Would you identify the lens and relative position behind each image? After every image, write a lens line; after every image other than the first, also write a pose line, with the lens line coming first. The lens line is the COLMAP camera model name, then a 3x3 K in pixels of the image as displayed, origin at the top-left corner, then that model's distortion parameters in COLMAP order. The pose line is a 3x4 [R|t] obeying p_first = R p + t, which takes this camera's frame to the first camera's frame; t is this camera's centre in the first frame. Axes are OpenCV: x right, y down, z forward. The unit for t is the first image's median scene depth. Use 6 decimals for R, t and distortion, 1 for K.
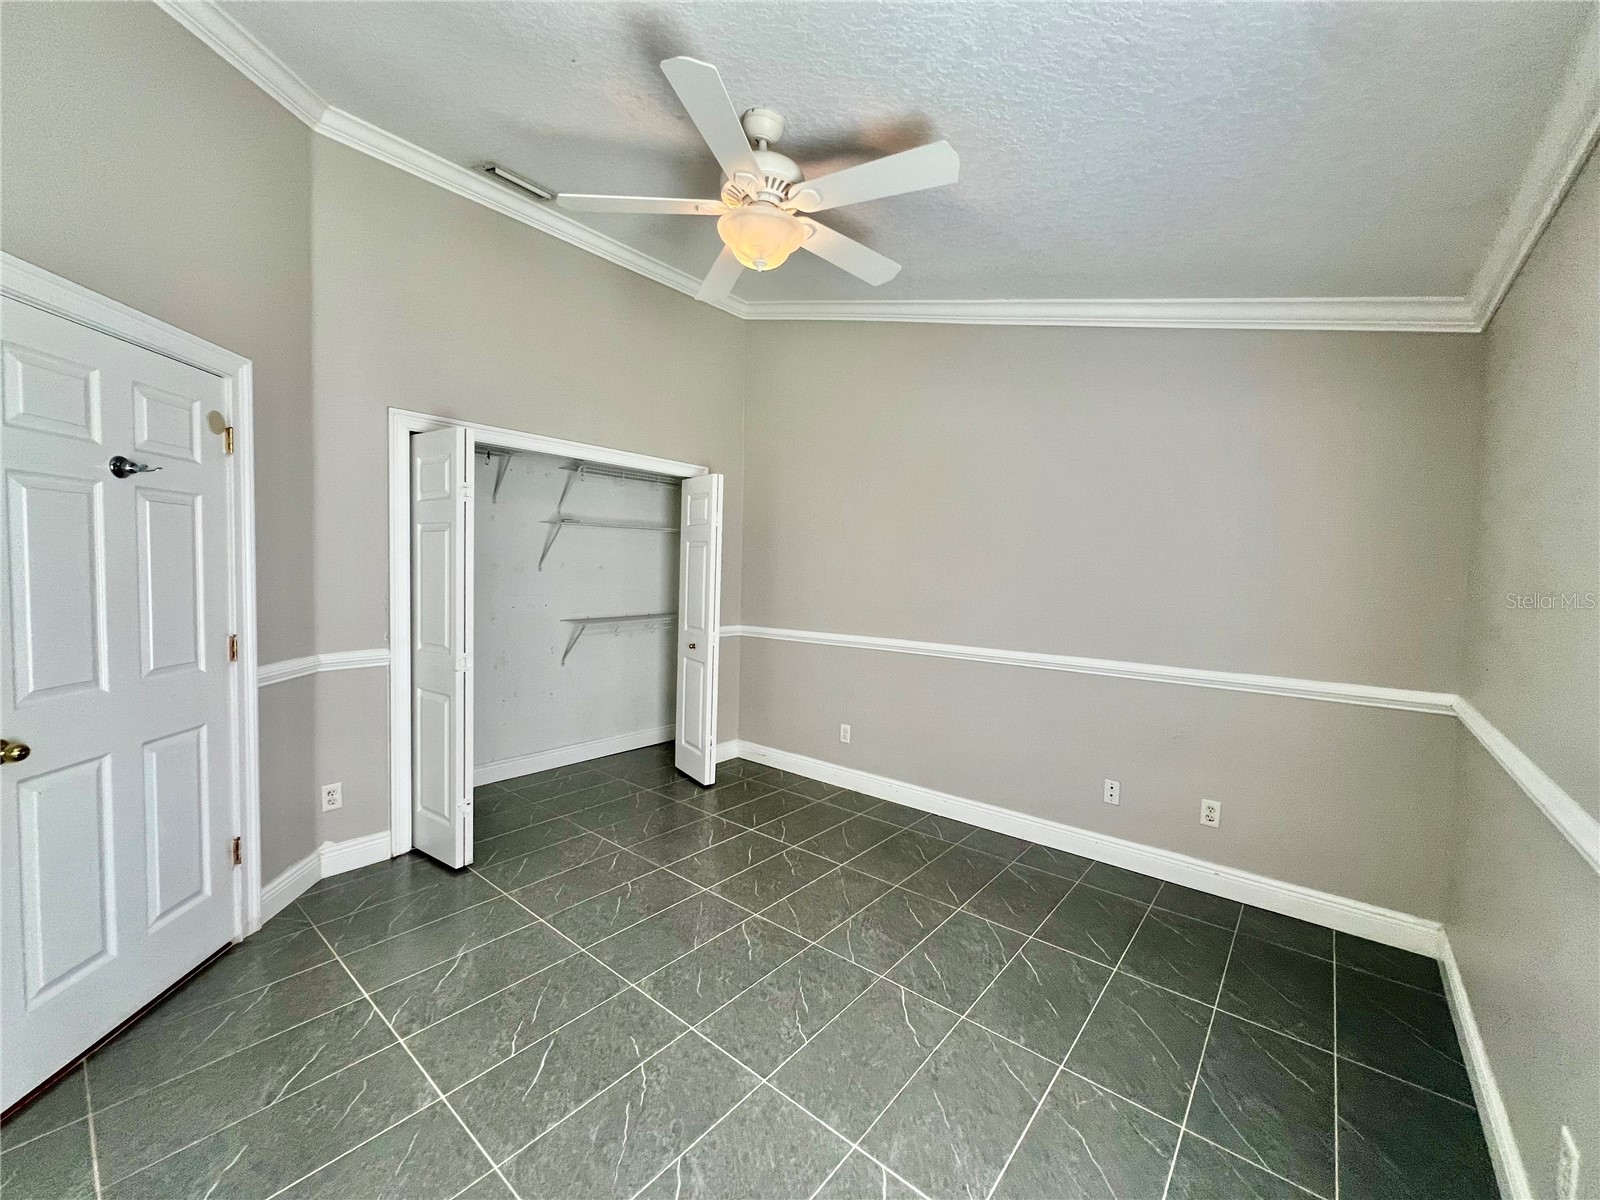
lens RADIAL K [[639.2, 0, 795.6], [0, 639.2, 598.7], [0, 0, 1]] dist [0.001190, 0.000146]
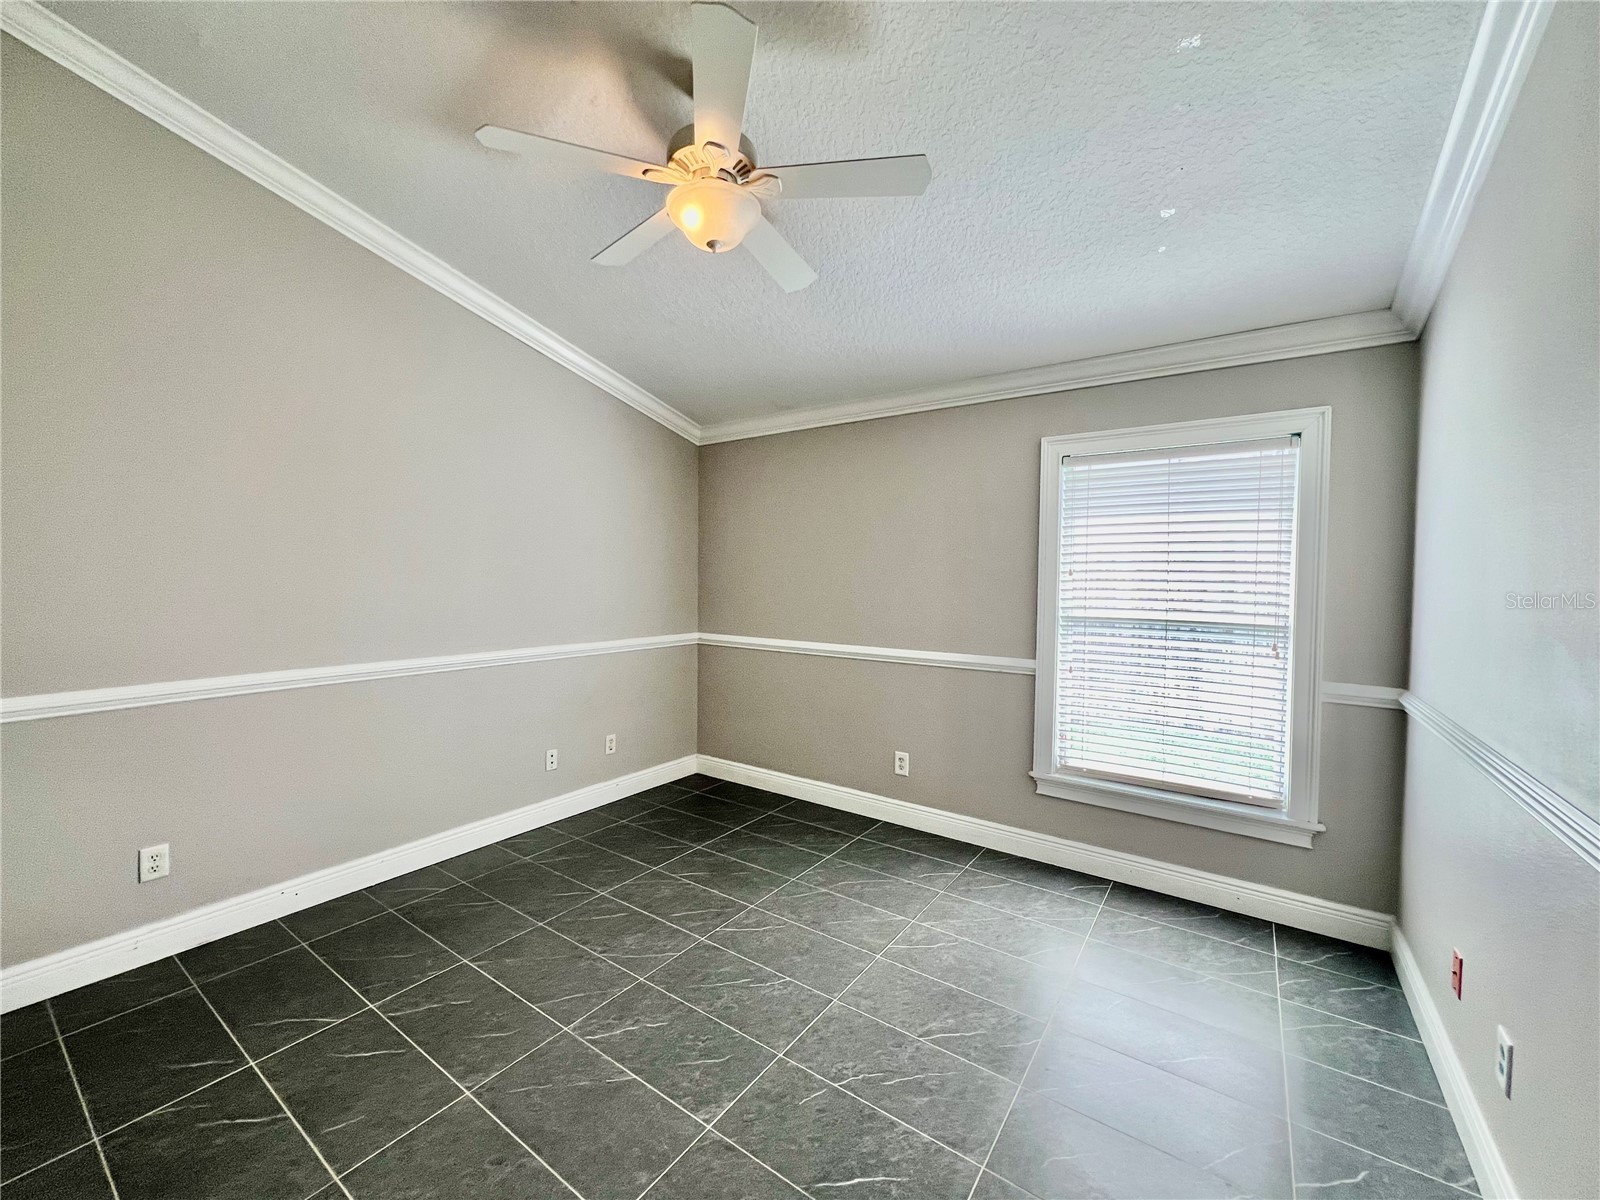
lens RADIAL K [[639.2, 0, 795.6], [0, 639.2, 598.7], [0, 0, 1]] dist [0.001190, 0.000146]
pose [[-0.079869, -0.054115, 0.995335, -0.869715], [0.035651, 0.997731, 0.057106, -0.048315], [-0.996168, 0.040045, -0.077759, 0.829238]]
